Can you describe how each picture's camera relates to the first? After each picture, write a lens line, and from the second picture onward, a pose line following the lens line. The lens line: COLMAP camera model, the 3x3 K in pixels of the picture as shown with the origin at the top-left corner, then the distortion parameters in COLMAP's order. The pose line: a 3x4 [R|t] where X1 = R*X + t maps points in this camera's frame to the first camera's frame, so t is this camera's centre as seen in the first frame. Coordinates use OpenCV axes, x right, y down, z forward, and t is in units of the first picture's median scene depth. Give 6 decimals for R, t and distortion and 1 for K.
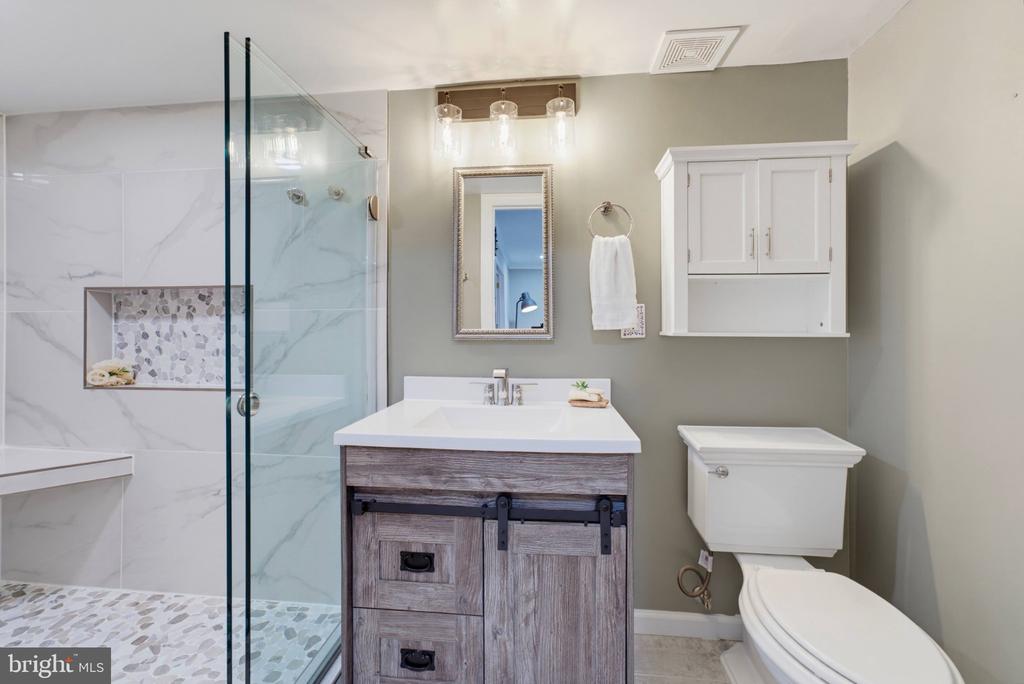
lens RADIAL K [[417.9, 0, 508.5], [0, 417.9, 339.3], [0, 0, 1]] dist [-0.017973, 0.000085]
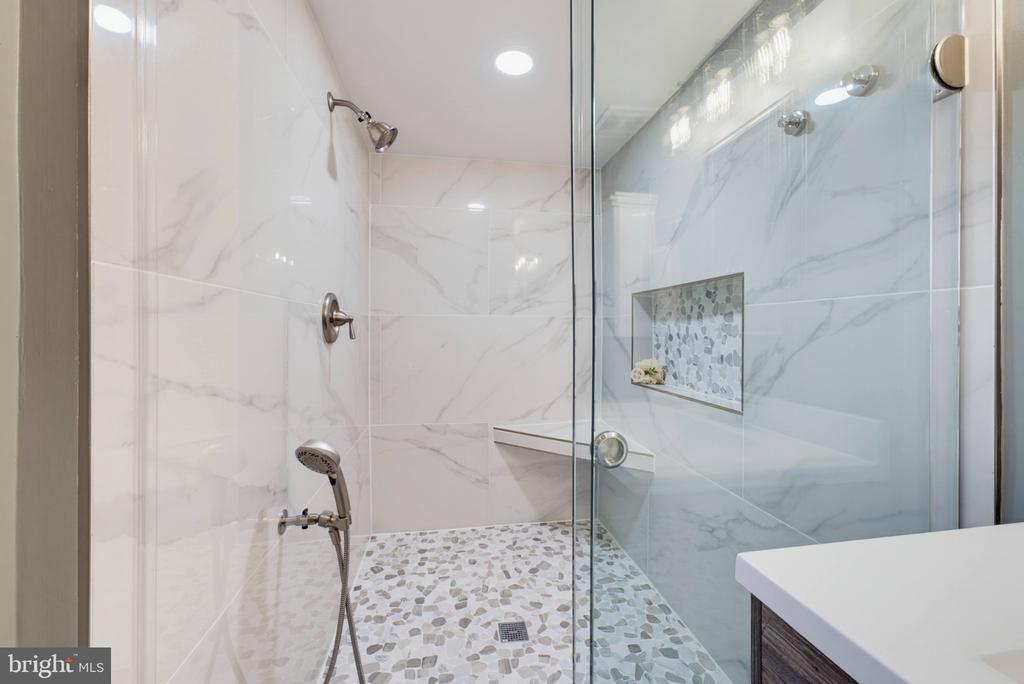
lens RADIAL K [[409.7, 0, 510.1], [0, 409.7, 328.1], [0, 0, 1]] dist [-0.009445, 0.000228]
pose [[0.253094, -0.005221, -0.967428, -0.019844], [-0.007484, 0.999945, -0.007355, -0.021562], [0.967413, 0.009102, 0.253041, 0.383189]]
